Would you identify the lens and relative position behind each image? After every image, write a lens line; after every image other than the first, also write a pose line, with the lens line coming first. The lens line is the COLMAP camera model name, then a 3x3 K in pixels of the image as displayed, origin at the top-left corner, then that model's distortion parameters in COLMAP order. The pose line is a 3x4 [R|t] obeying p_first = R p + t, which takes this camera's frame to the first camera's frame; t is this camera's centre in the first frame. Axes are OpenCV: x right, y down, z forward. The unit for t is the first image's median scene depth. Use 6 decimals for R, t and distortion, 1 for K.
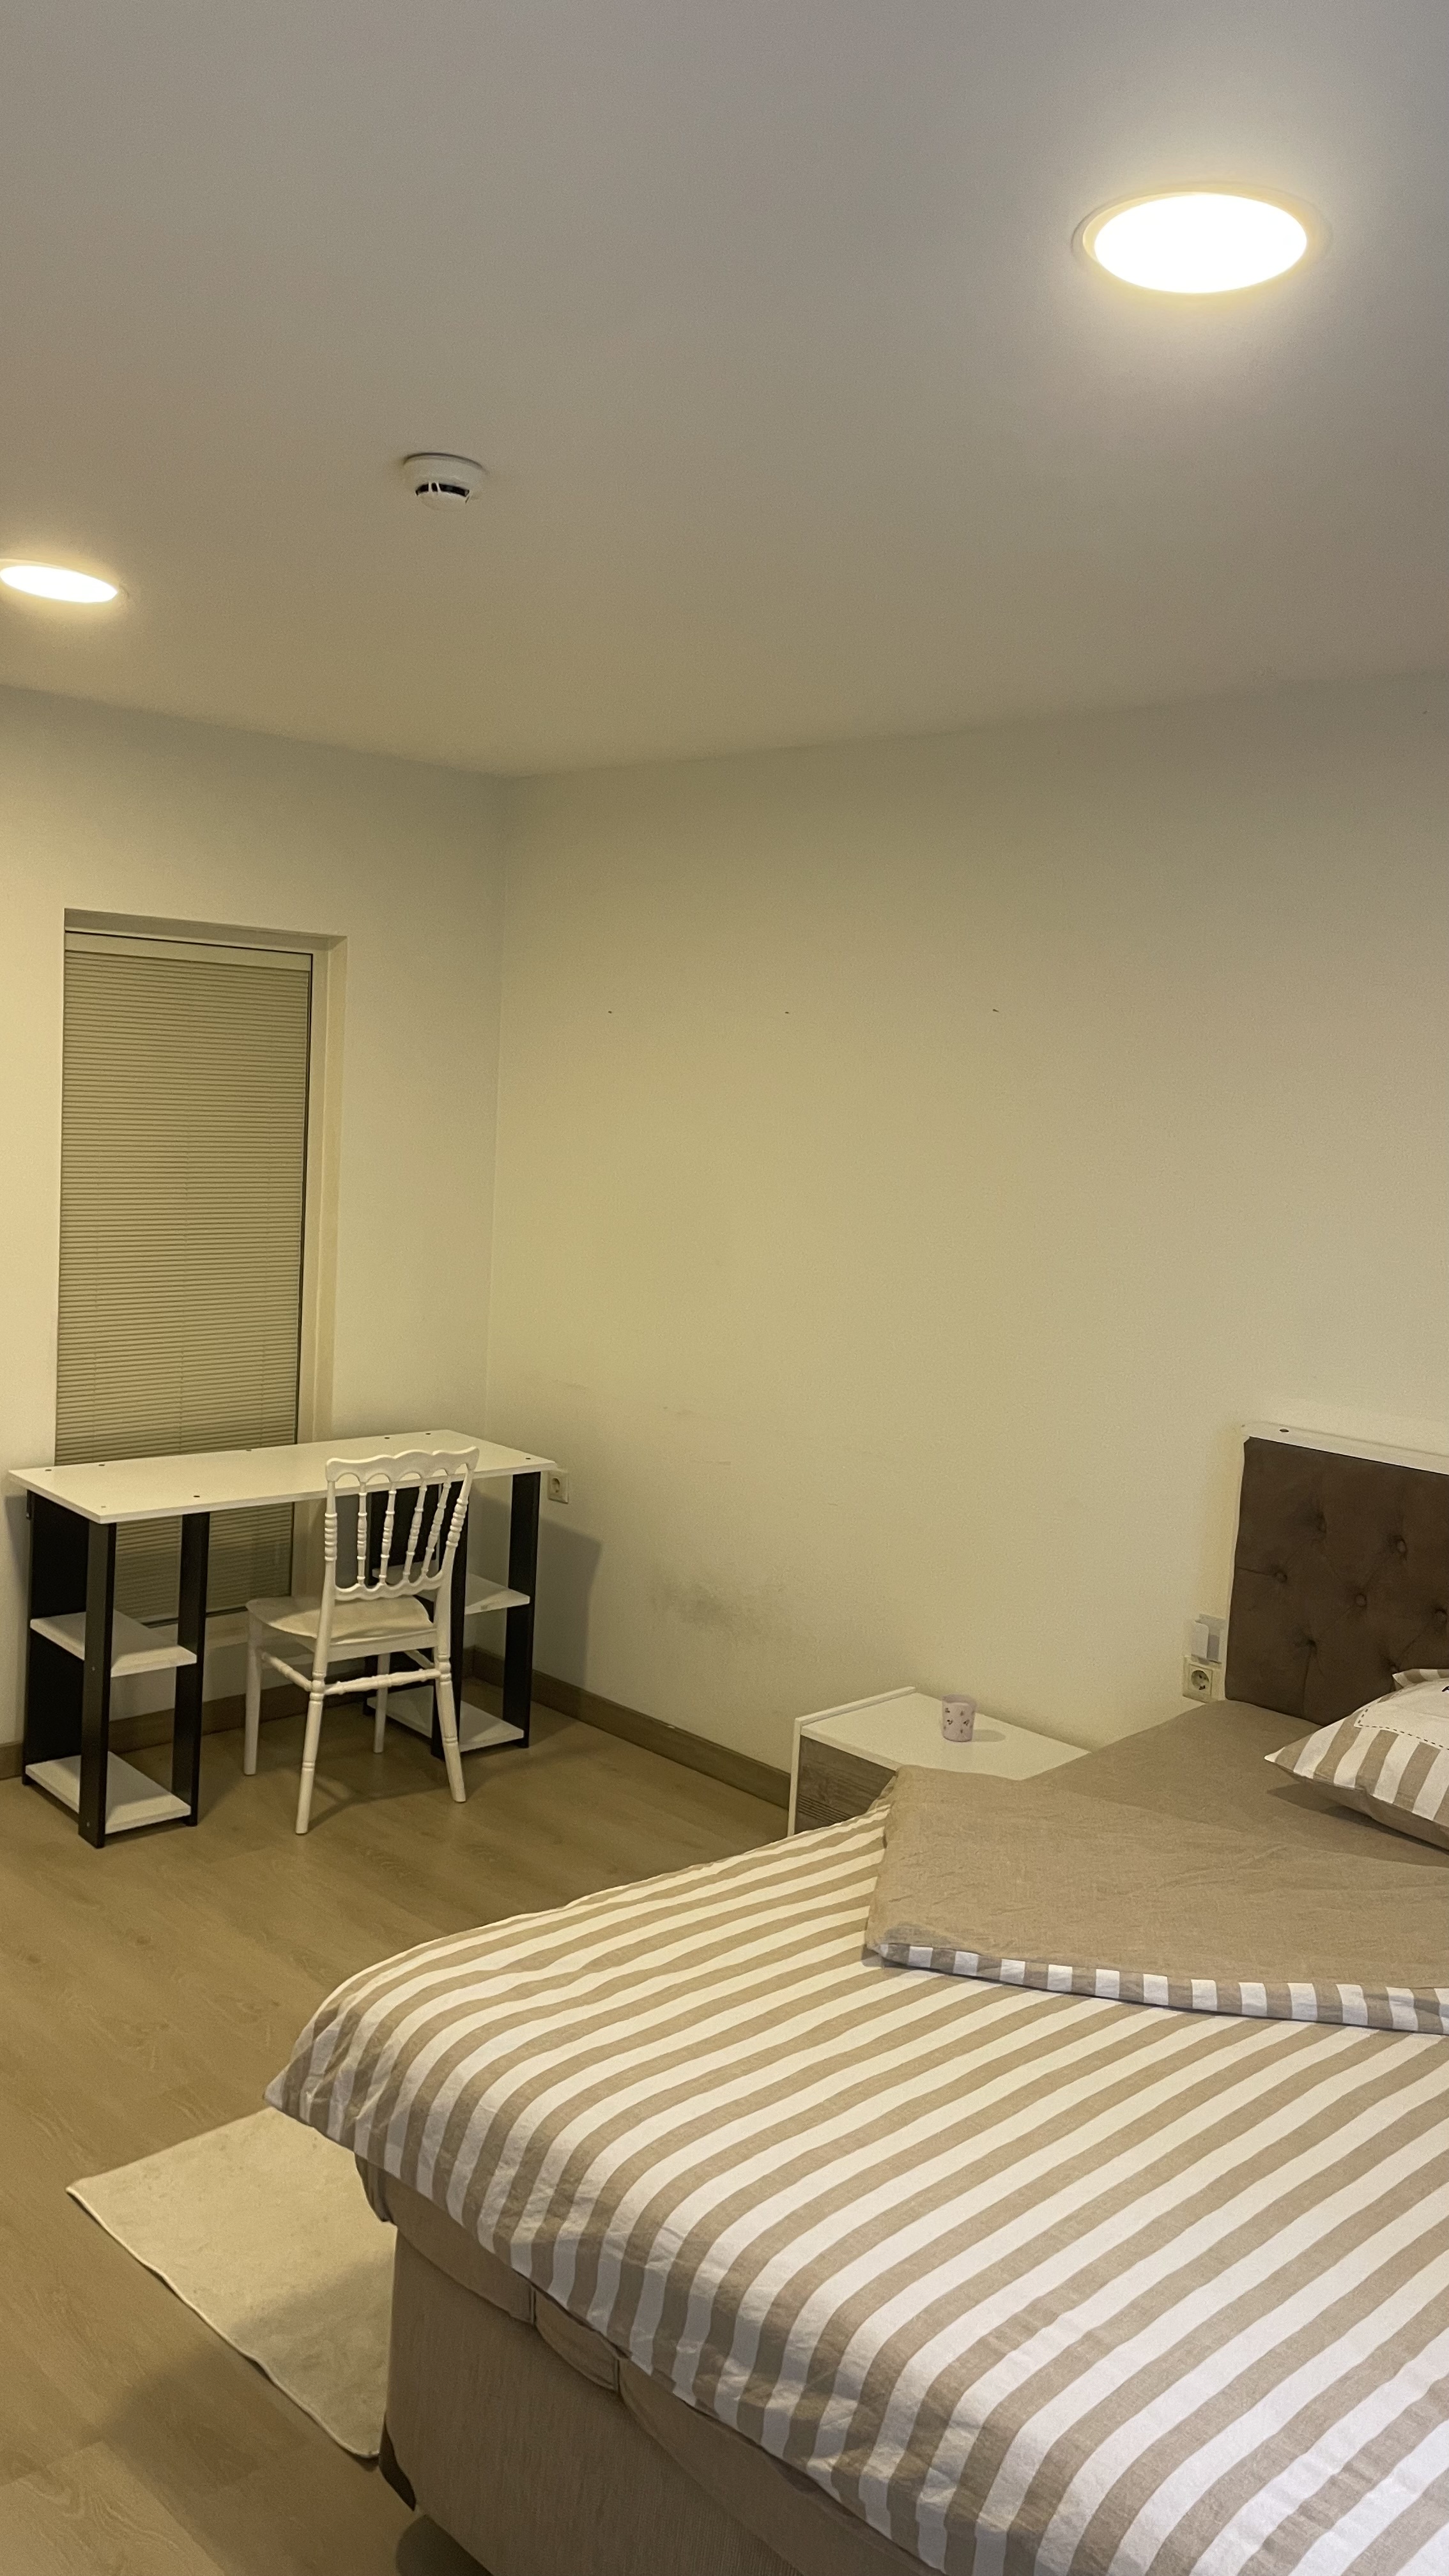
lens RADIAL K [[1942.3, 0, 732.6], [0, 1942.3, 1277.2], [0, 0, 1]] dist [0.042534, -0.039043]
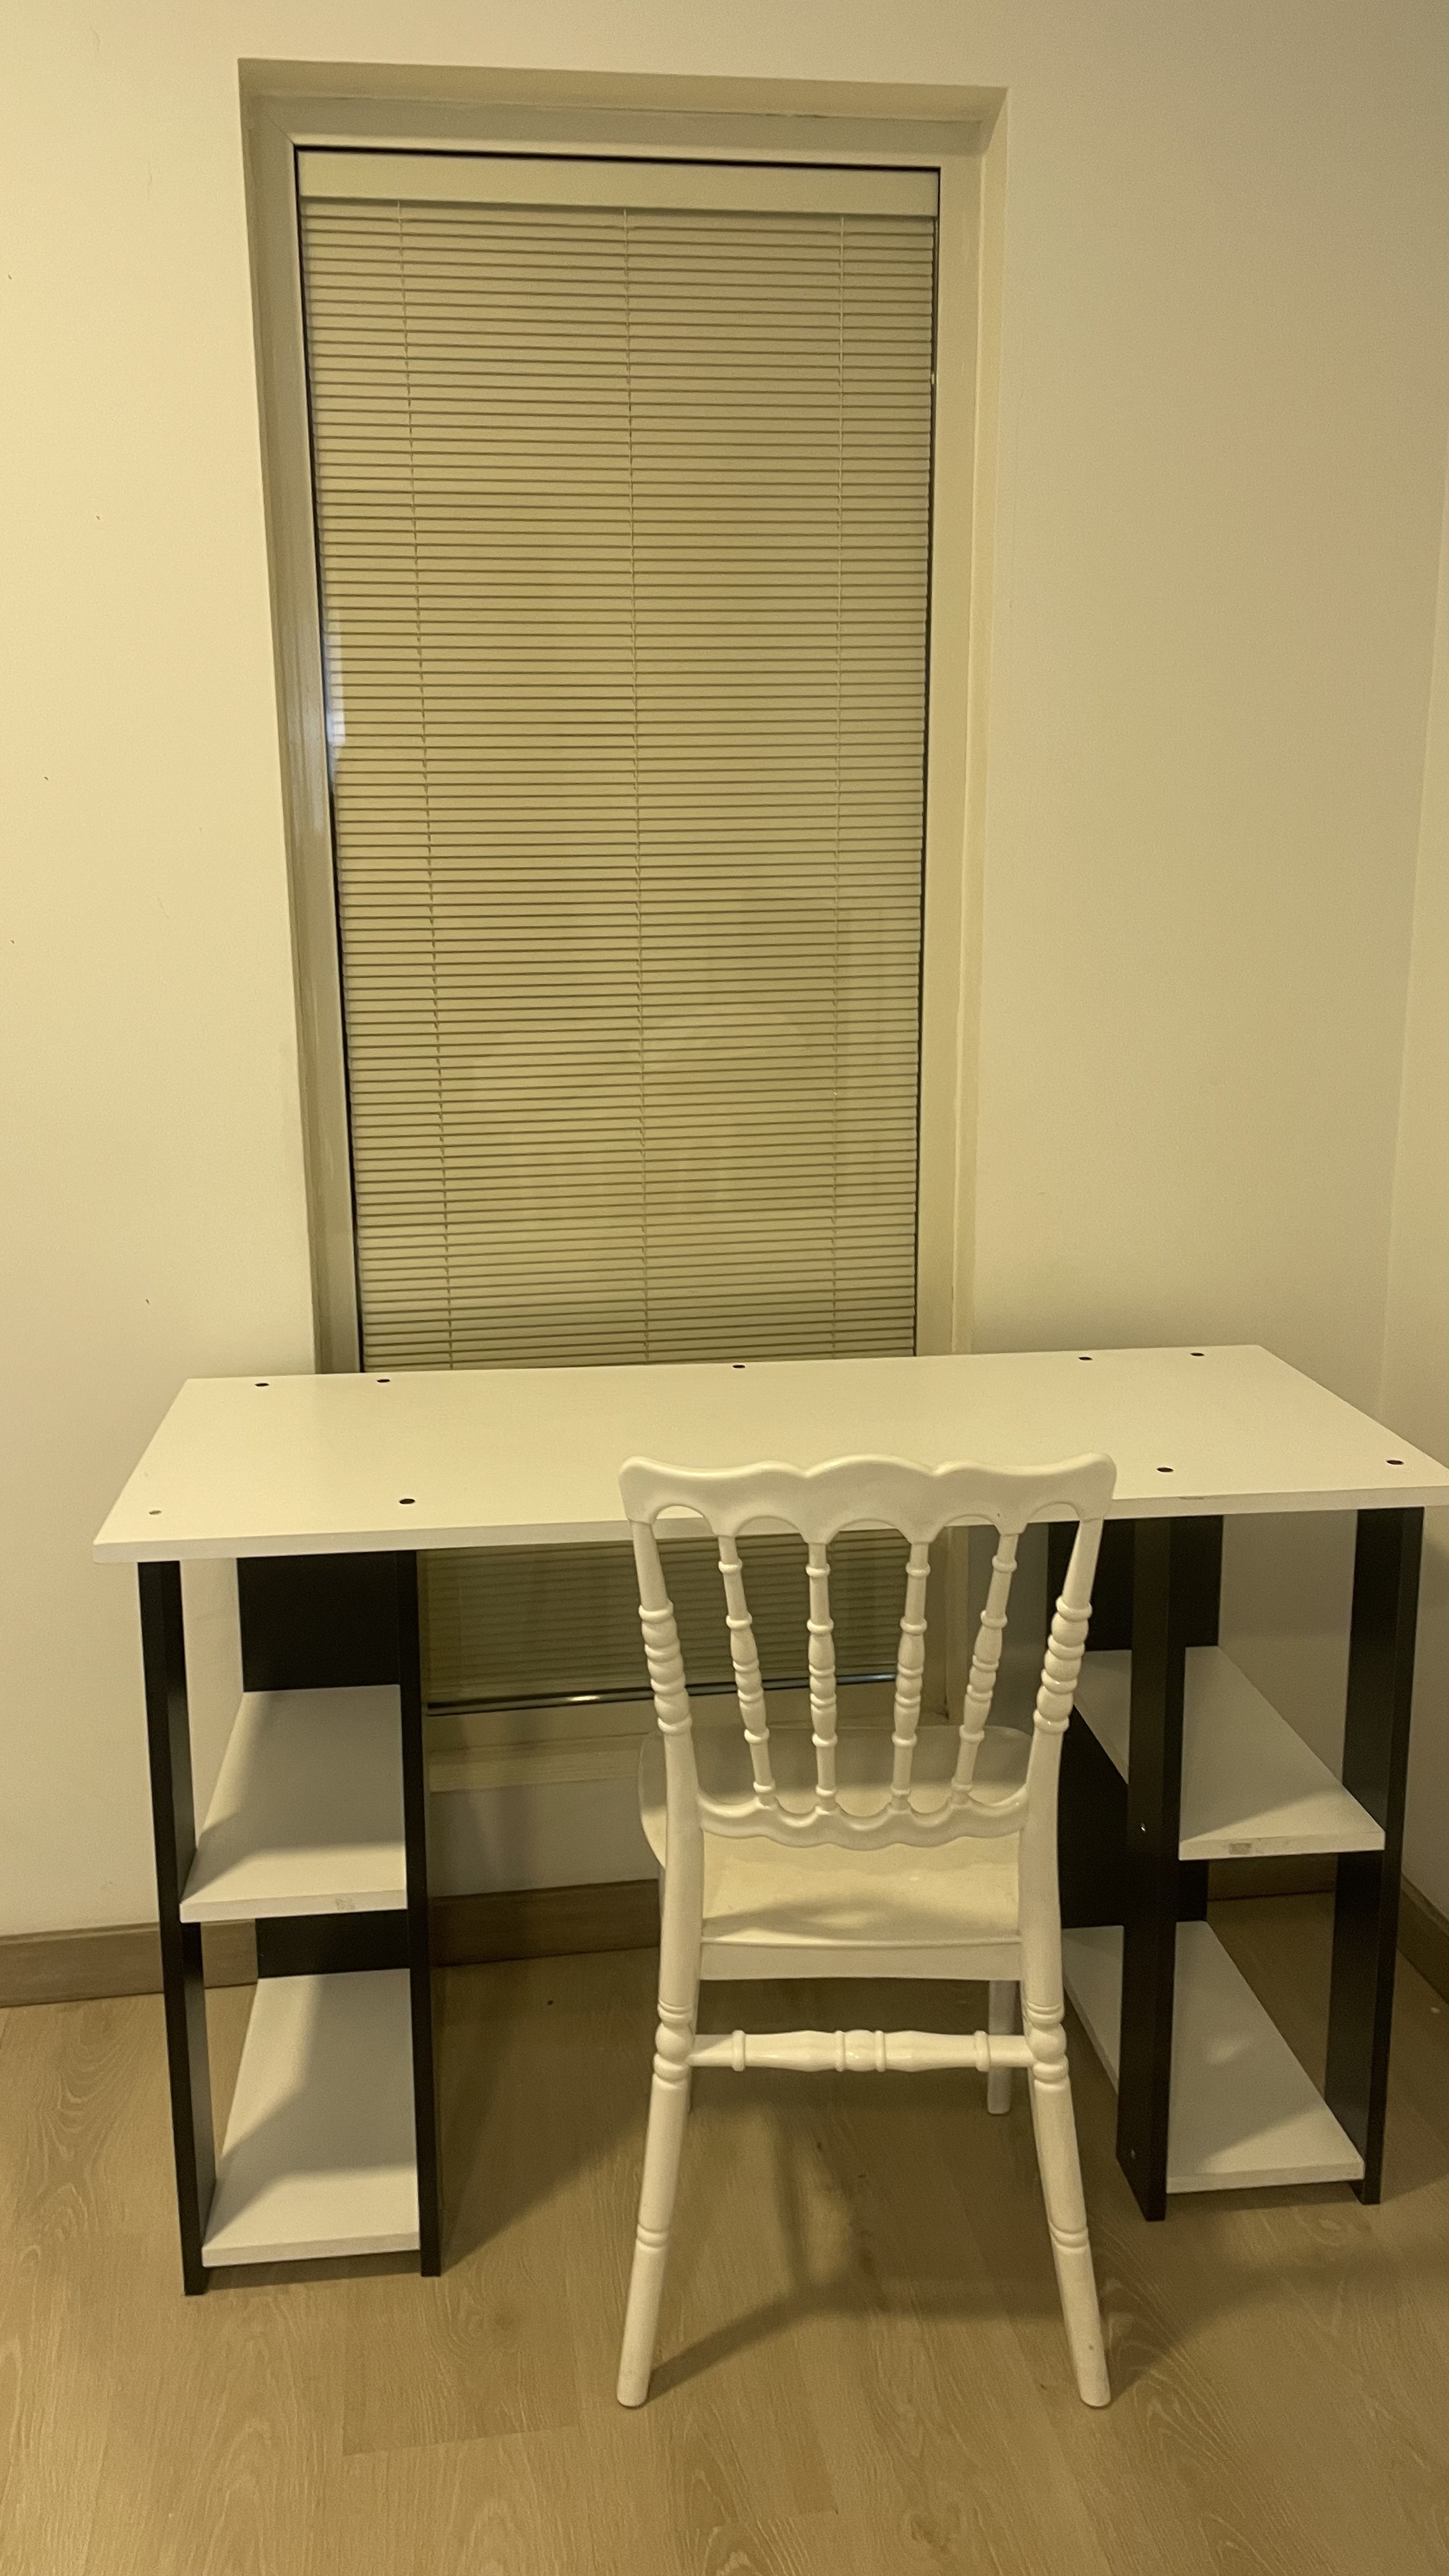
lens RADIAL K [[1942.3, 0, 715.1], [0, 1942.3, 1281.6], [0, 0, 1]] dist [0.042534, -0.039043]
pose [[0.806730, 0.068813, -0.586899, 0.003405], [-0.010661, 0.994730, 0.101976, 0.026132], [0.590823, -0.076011, 0.803212, 0.691217]]
